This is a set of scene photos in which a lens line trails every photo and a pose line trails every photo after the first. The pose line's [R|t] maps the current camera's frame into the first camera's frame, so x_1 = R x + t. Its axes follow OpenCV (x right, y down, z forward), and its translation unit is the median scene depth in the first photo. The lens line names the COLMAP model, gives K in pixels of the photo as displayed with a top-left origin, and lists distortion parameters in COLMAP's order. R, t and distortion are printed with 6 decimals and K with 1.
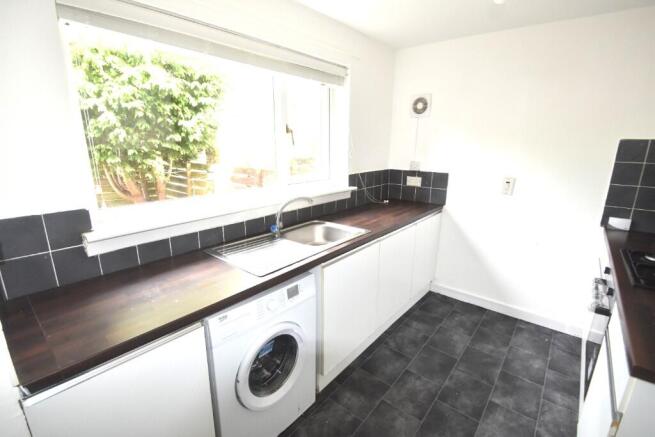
lens RADIAL K [[303.8, 0, 324.4], [0, 303.8, 227.4], [0, 0, 1]] dist [-0.001763, -0.000936]
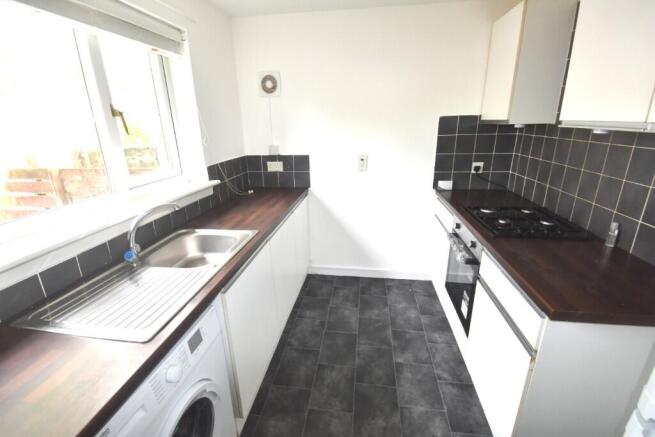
lens RADIAL K [[303.8, 0, 324.4], [0, 303.8, 227.4], [0, 0, 1]] dist [-0.001763, -0.000936]
pose [[0.859019, -0.191155, 0.474918, -0.077685], [0.166062, 0.981557, 0.094709, -0.040475], [-0.484263, -0.002491, 0.874919, 0.135834]]
